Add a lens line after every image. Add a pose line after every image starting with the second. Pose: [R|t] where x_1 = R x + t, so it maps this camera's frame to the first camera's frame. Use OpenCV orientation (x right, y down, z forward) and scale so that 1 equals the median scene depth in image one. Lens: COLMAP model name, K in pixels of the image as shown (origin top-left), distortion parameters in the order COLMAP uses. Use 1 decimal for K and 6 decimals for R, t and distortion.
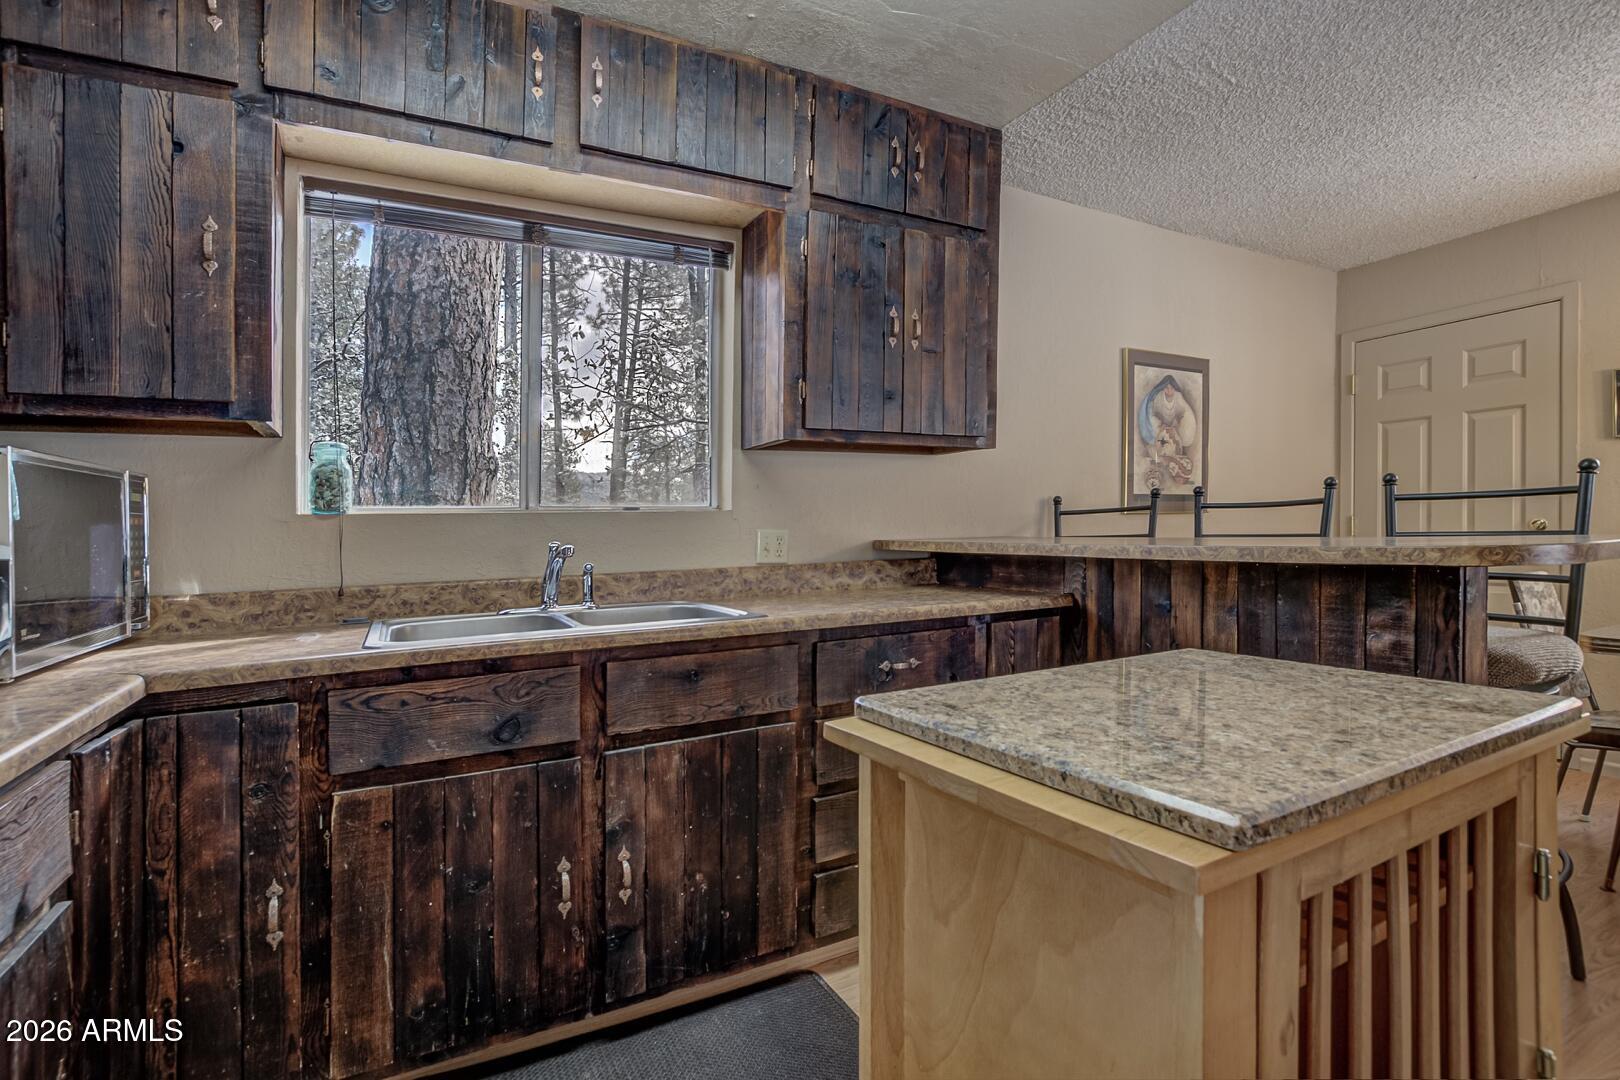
lens RADIAL K [[765.8, 0, 803.6], [0, 765.8, 521.1], [0, 0, 1]] dist [-0.001874, -0.000433]
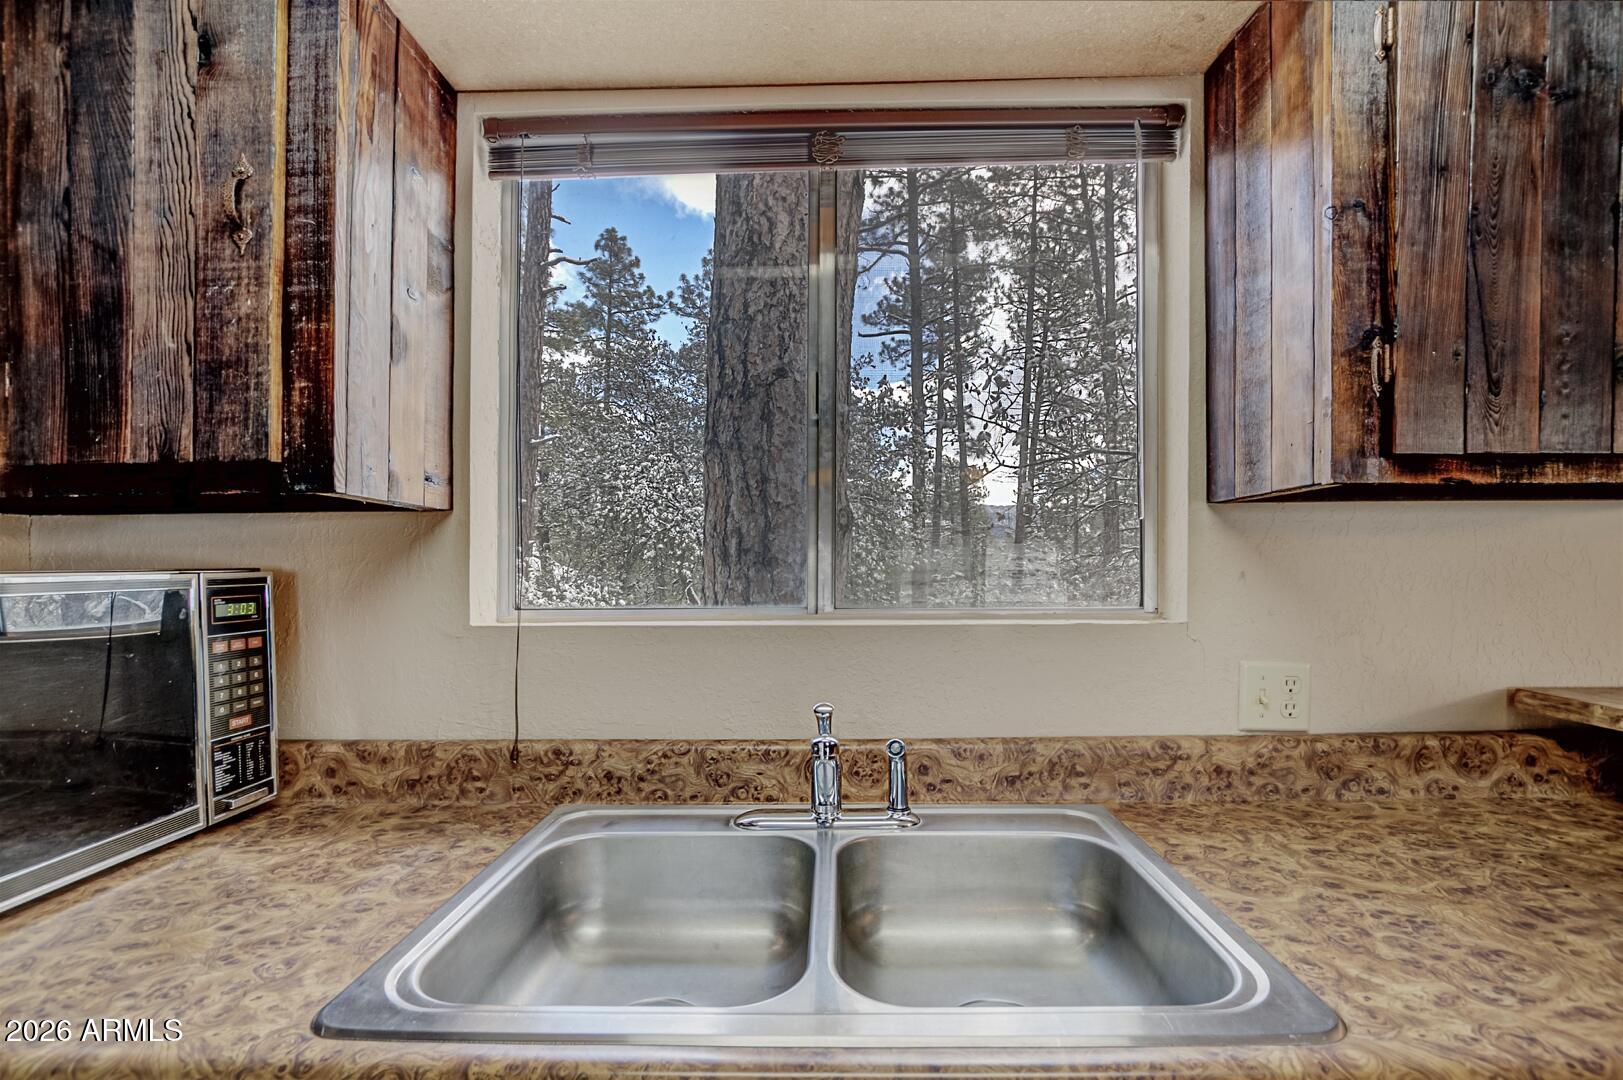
lens RADIAL K [[796.6, 0, 813.7], [0, 796.6, 532.9], [0, 0, 1]] dist [-0.028431, 0.000913]
pose [[0.883092, -0.006639, -0.469154, -0.070835], [-0.008163, 0.999531, -0.029509, -0.059968], [0.469130, 0.029888, 0.882623, 0.448905]]
